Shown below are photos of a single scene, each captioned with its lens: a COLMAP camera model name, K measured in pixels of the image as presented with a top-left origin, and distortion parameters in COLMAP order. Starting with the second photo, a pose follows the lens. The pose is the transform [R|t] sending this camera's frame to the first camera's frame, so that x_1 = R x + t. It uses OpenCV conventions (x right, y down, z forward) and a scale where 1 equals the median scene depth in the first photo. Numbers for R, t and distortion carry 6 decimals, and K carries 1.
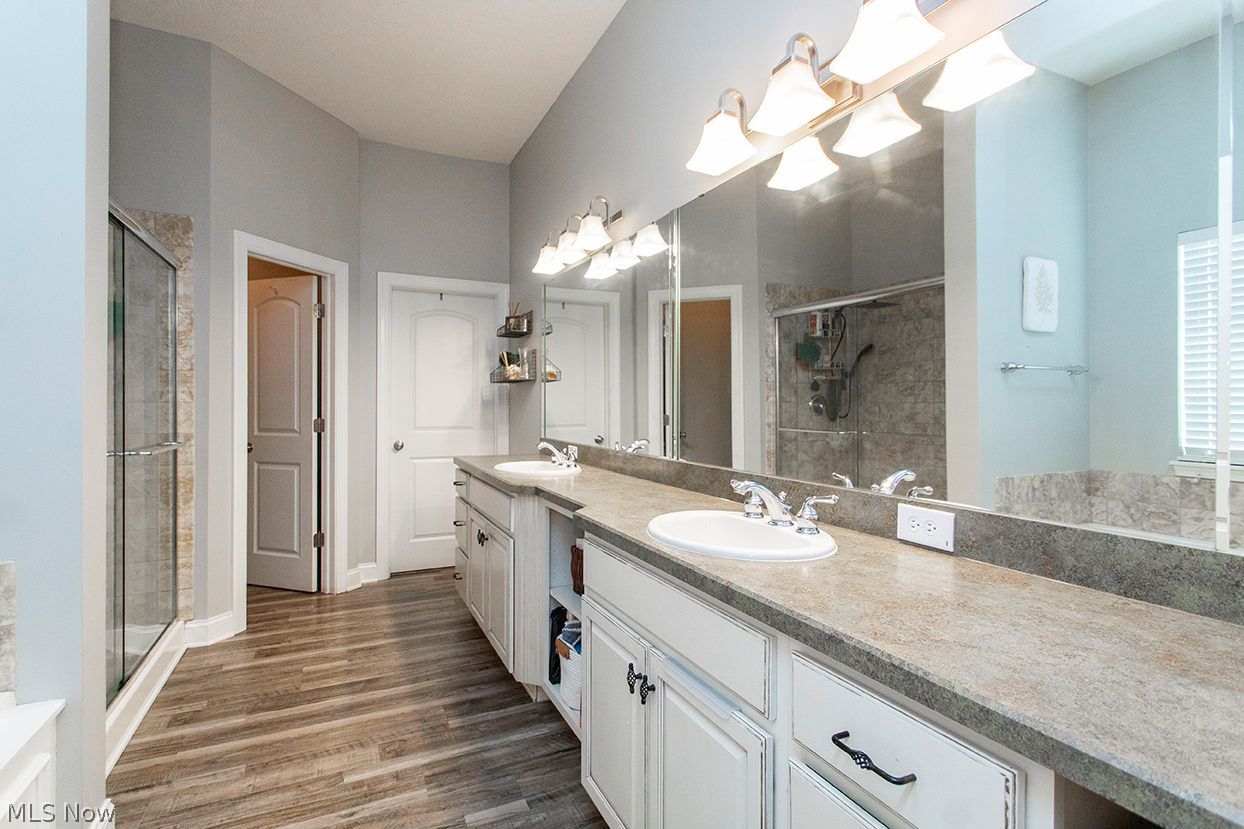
lens RADIAL K [[567.4, 0, 620.9], [0, 567.4, 408.2], [0, 0, 1]] dist [-0.000169, -0.000067]
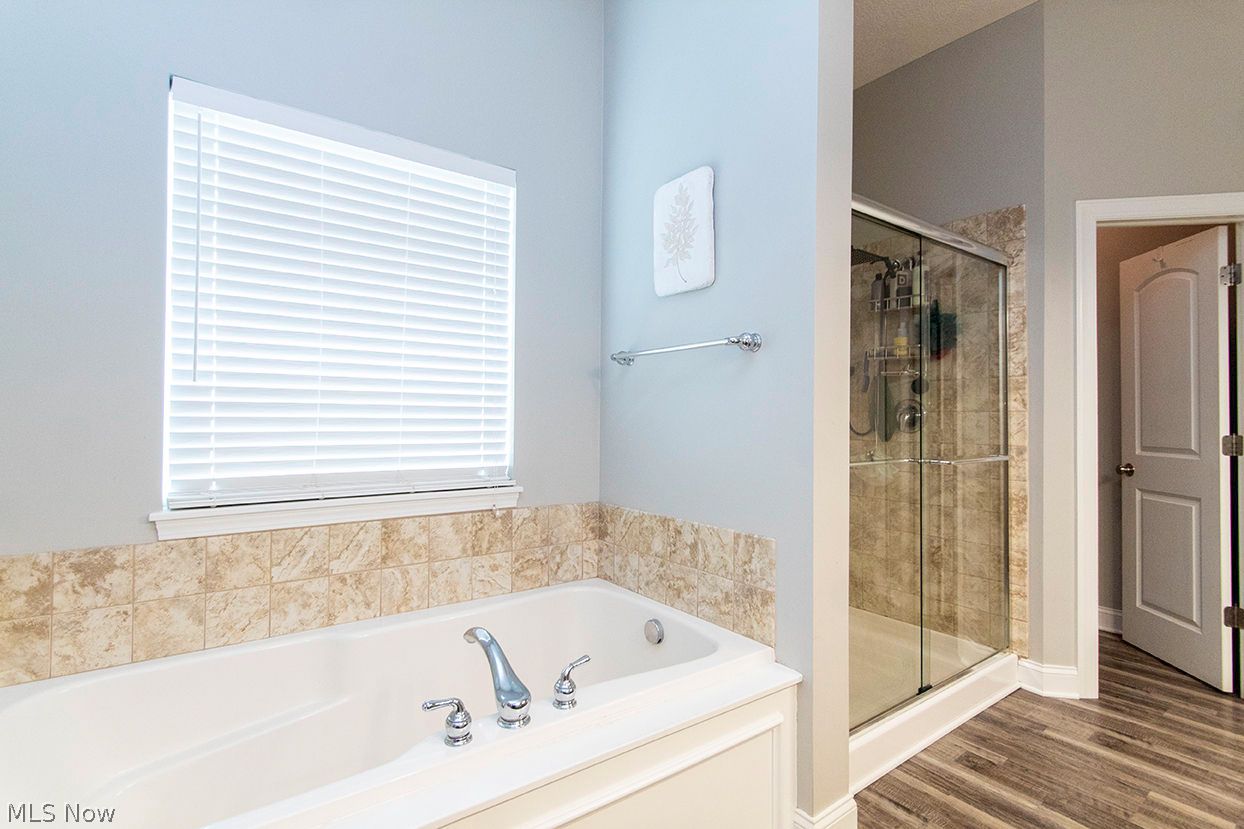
lens RADIAL K [[584.6, 0, 620.5], [0, 584.6, 411.0], [0, 0, 1]] dist [0.003279, 0.000320]
pose [[0.164492, -0.017623, -0.986221, 0.045463], [-0.008772, 0.999775, -0.019328, 0.012607], [0.986339, 0.011830, 0.164300, 0.226084]]
